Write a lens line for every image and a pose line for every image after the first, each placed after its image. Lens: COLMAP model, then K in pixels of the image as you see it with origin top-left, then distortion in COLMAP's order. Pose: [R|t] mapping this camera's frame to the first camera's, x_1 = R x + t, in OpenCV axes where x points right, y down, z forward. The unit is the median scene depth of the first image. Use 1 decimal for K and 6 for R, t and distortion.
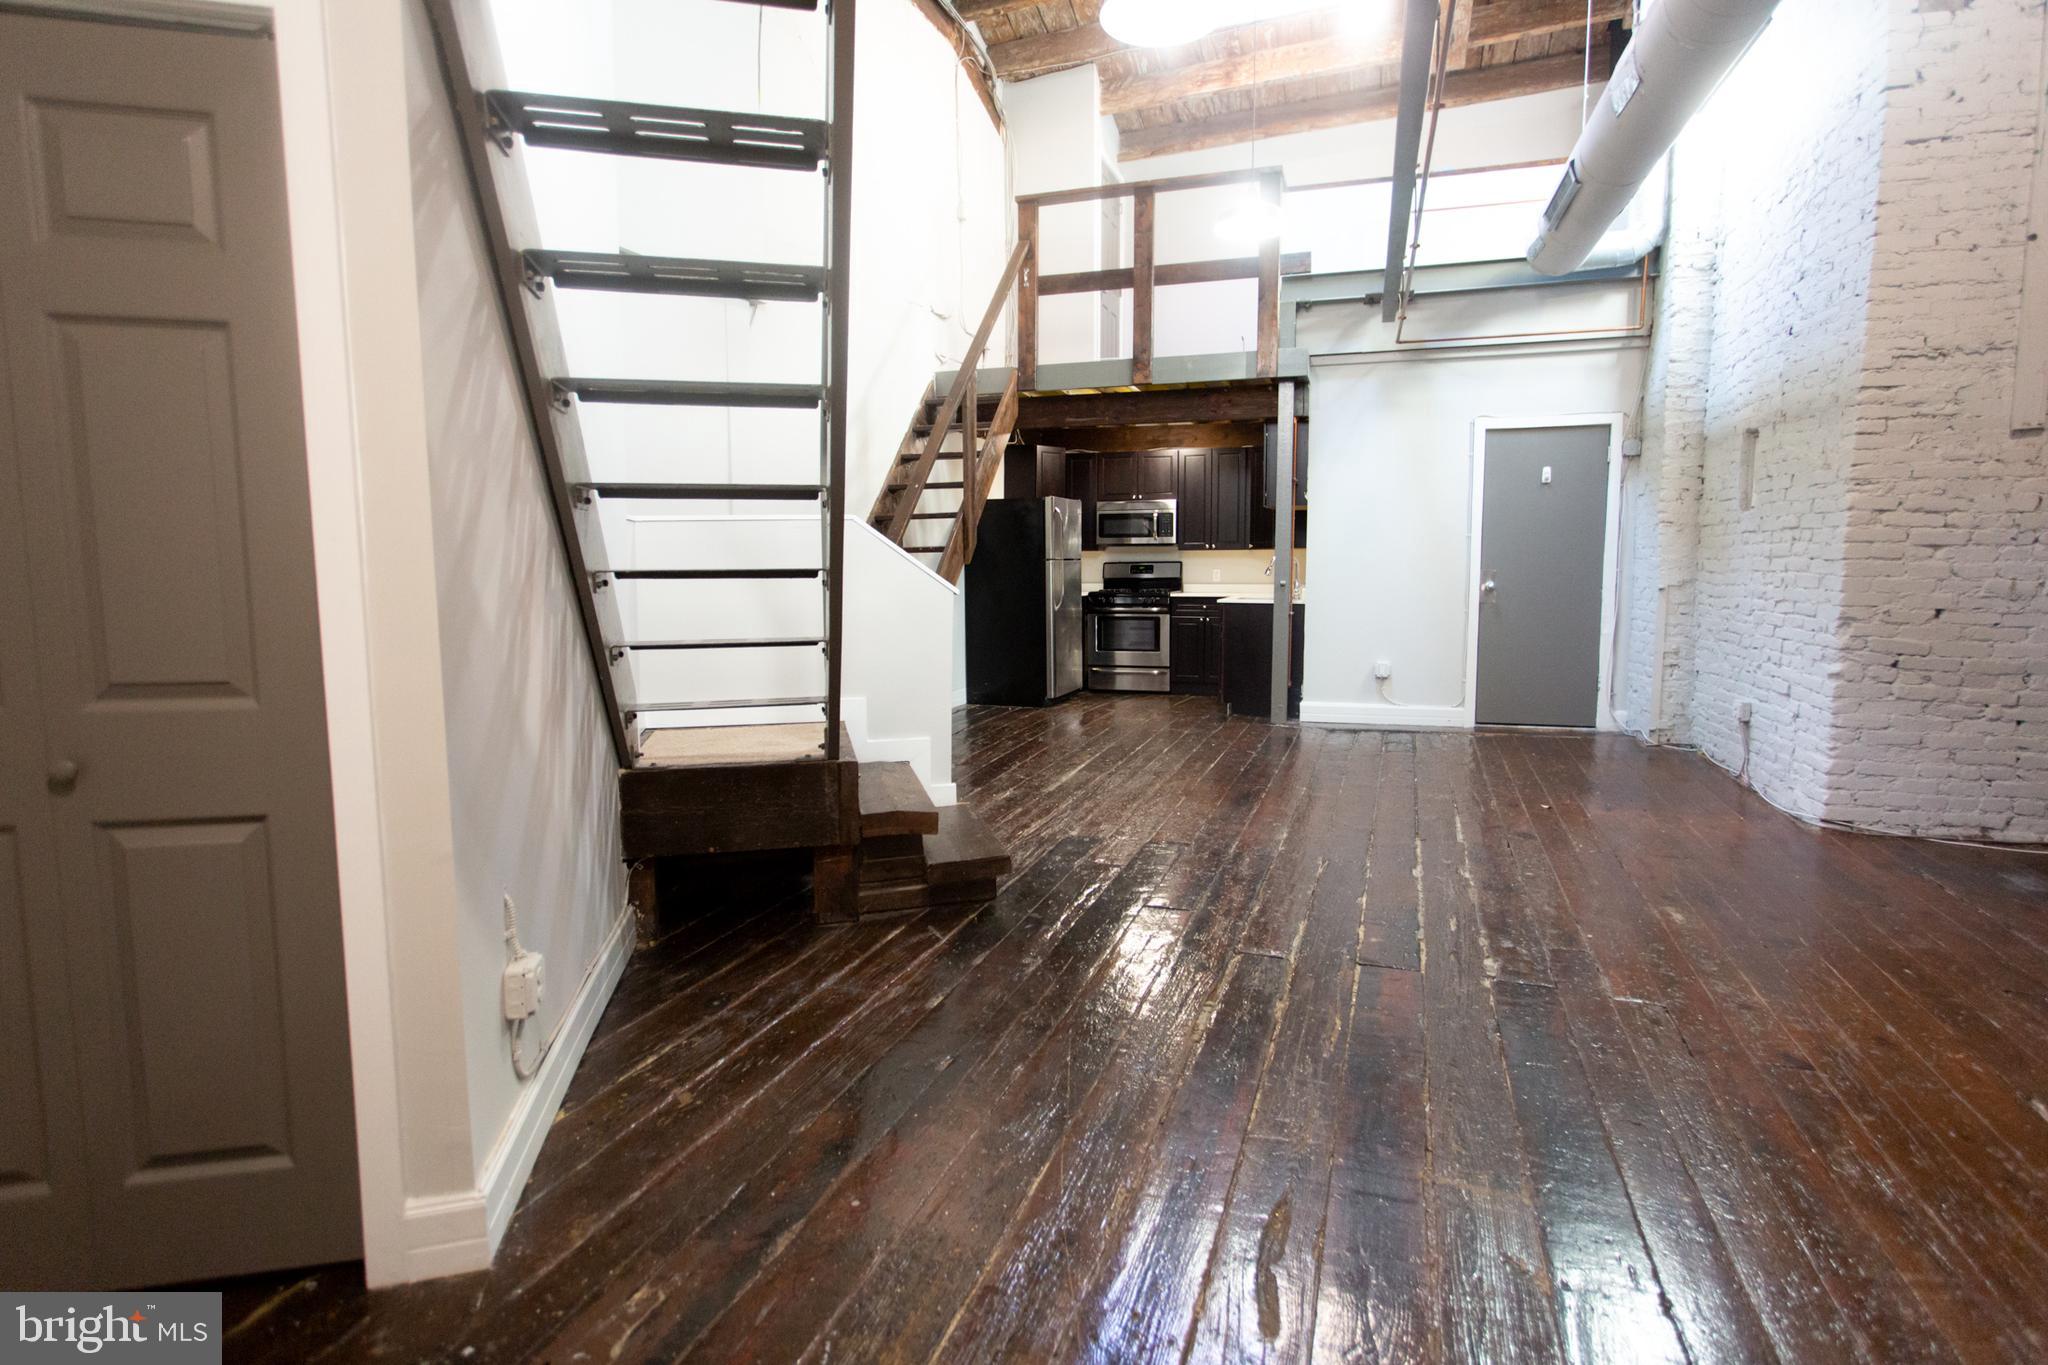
lens RADIAL K [[985.2, 0, 1041.5], [0, 985.2, 671.0], [0, 0, 1]] dist [-0.001107, -0.000857]
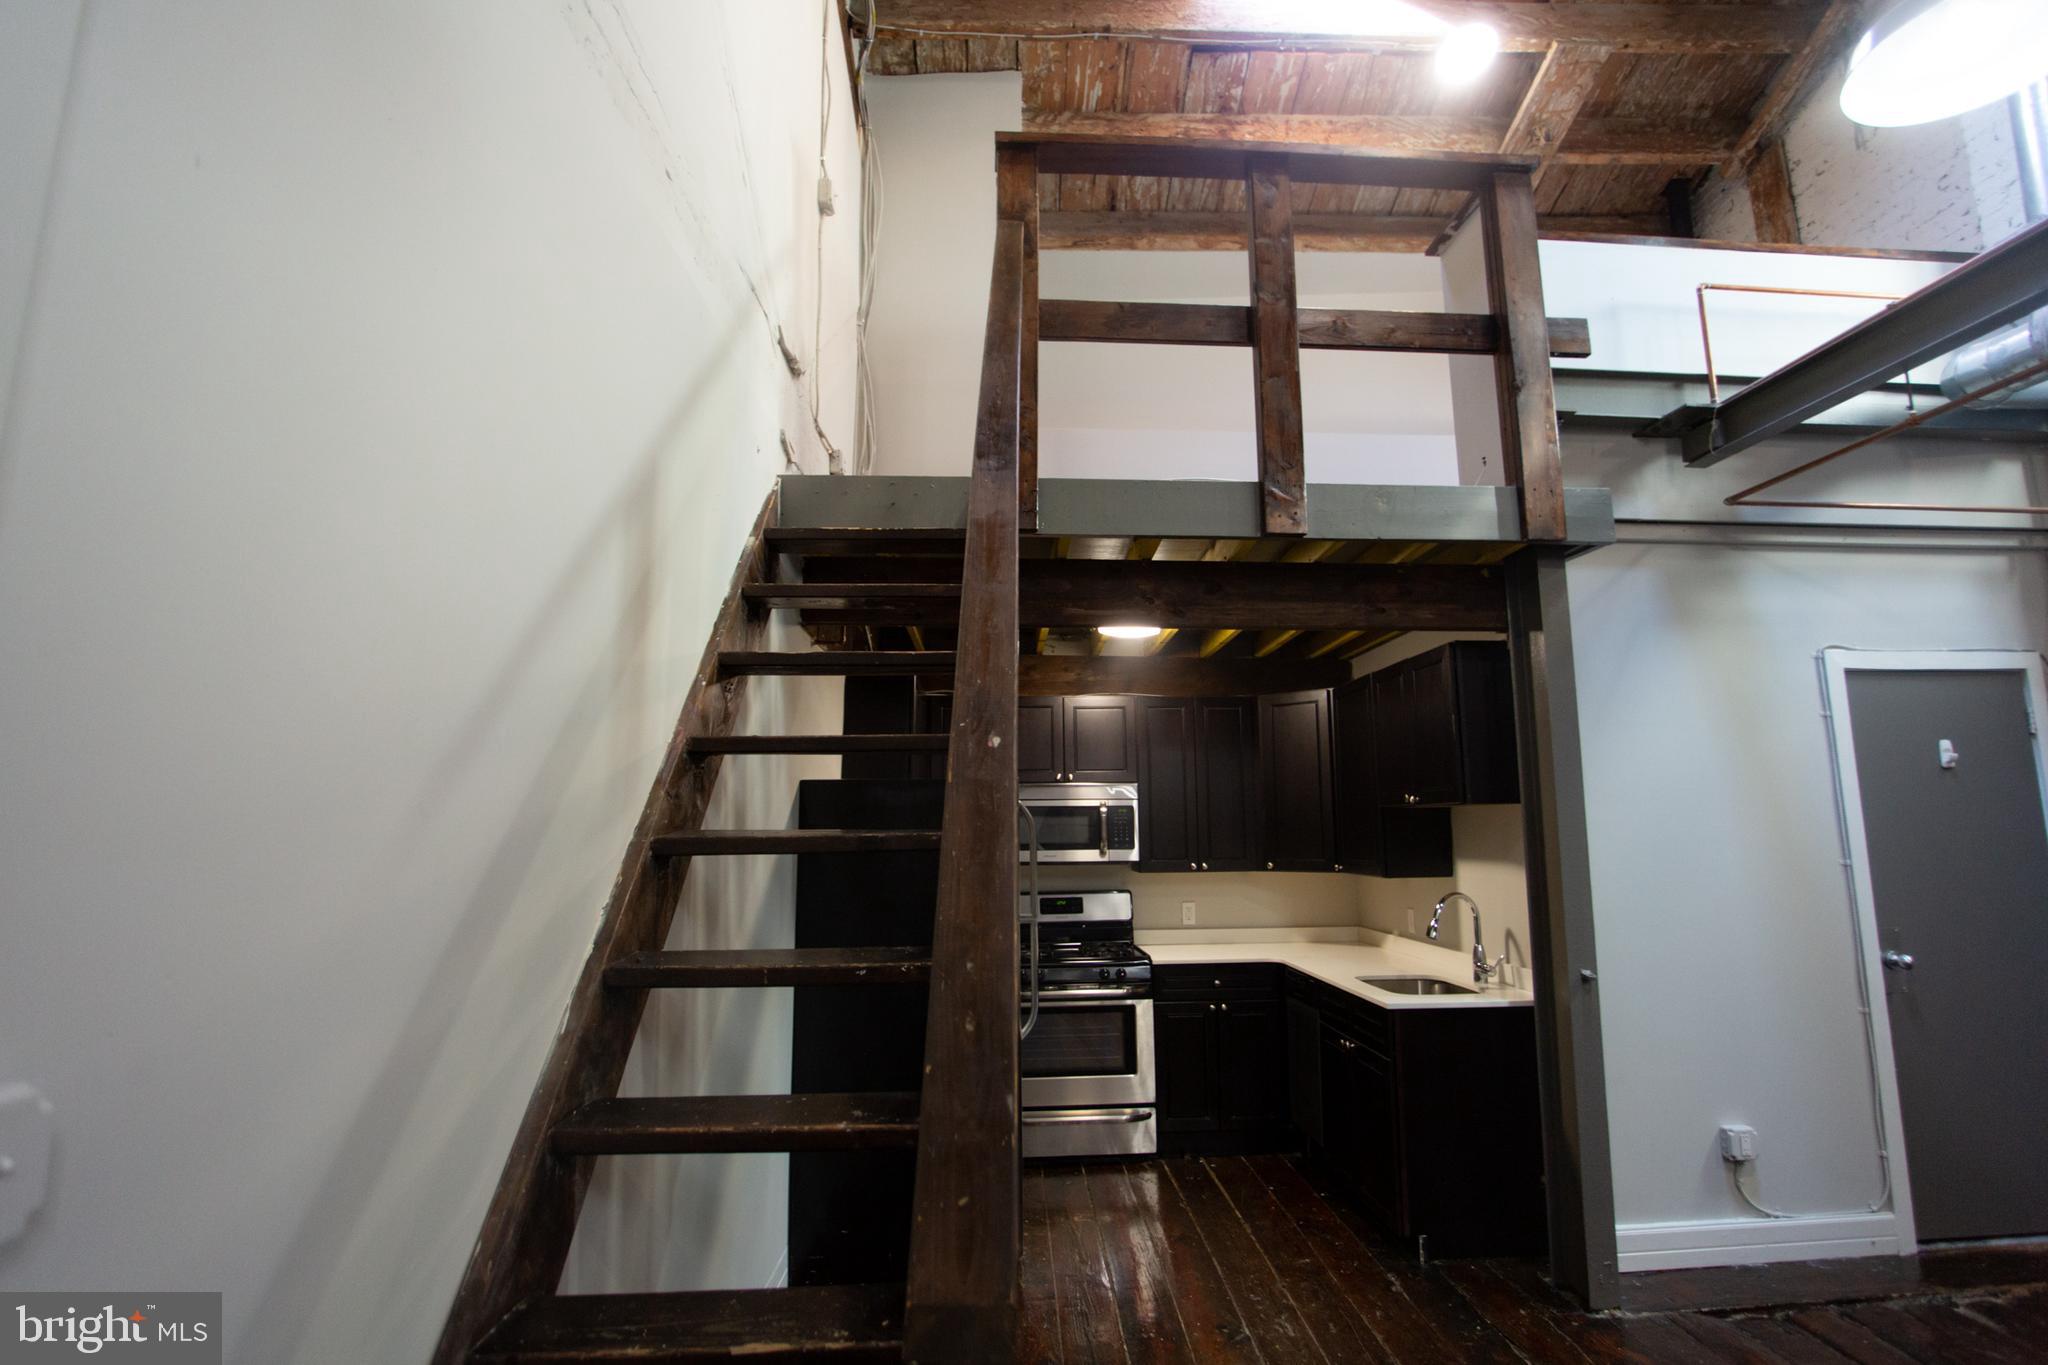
lens RADIAL K [[1000.8, 0, 1038.4], [0, 1000.8, 671.0], [0, 0, 1]] dist [-0.033580, 0.000786]
pose [[0.932804, 0.054545, 0.356233, -0.137739], [0.042507, 0.964928, -0.259050, -0.100534], [-0.357869, 0.256785, 0.897770, 0.551955]]
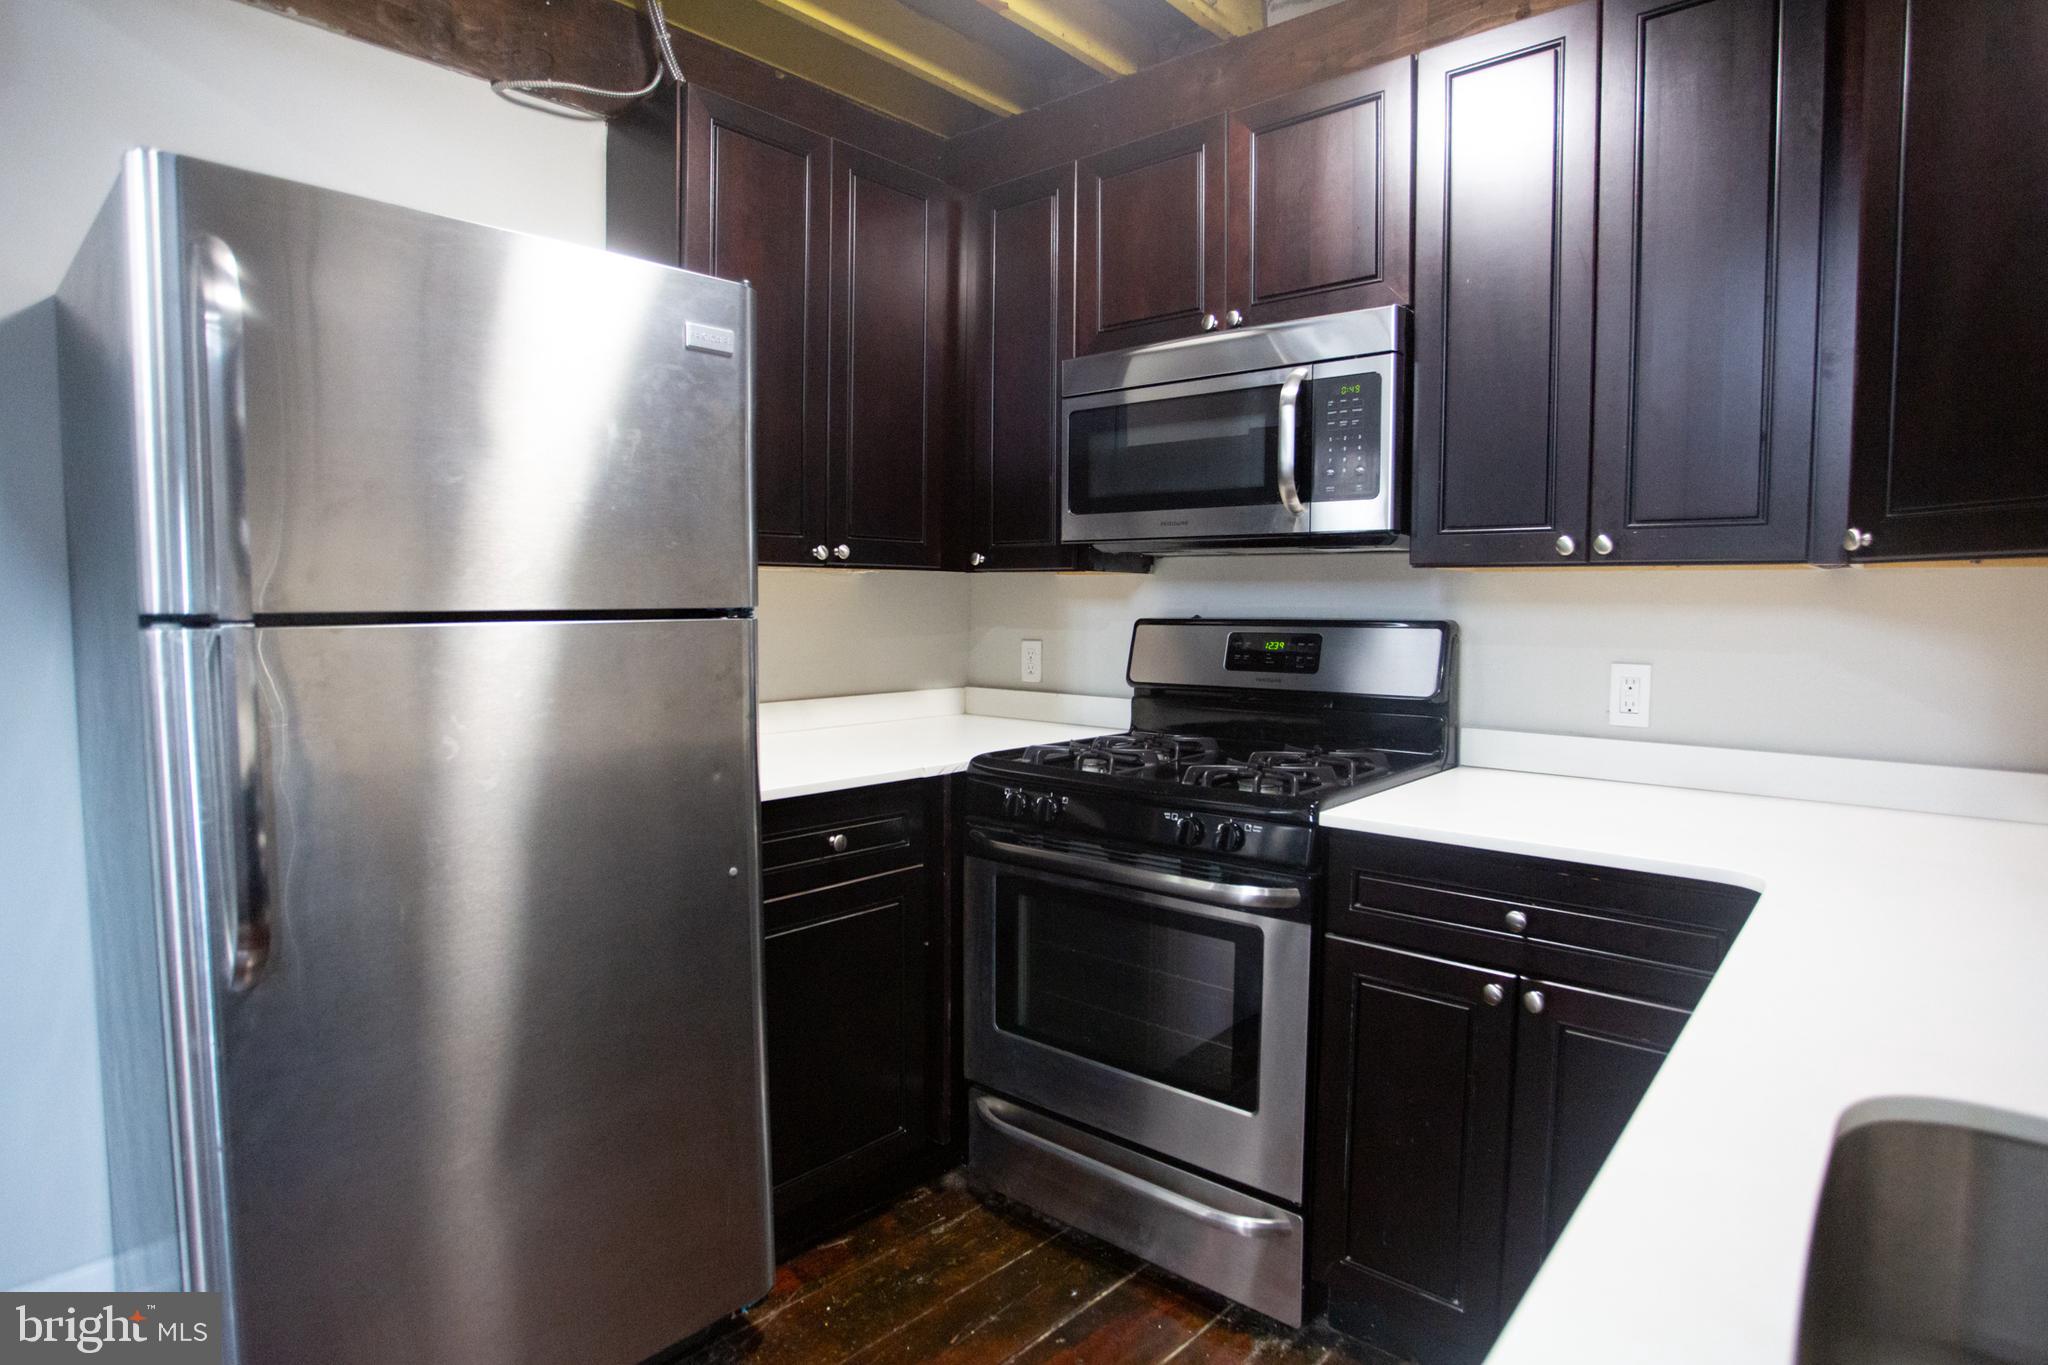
lens RADIAL K [[1099.5, 0, 1065.9], [0, 1099.5, 663.2], [0, 0, 1]] dist [-0.044879, 0.000146]
pose [[0.926442, 0.031848, -0.375088, 0.177840], [-0.050657, 0.997899, -0.040390, -0.103867], [0.373014, 0.056419, 0.926109, 0.881276]]
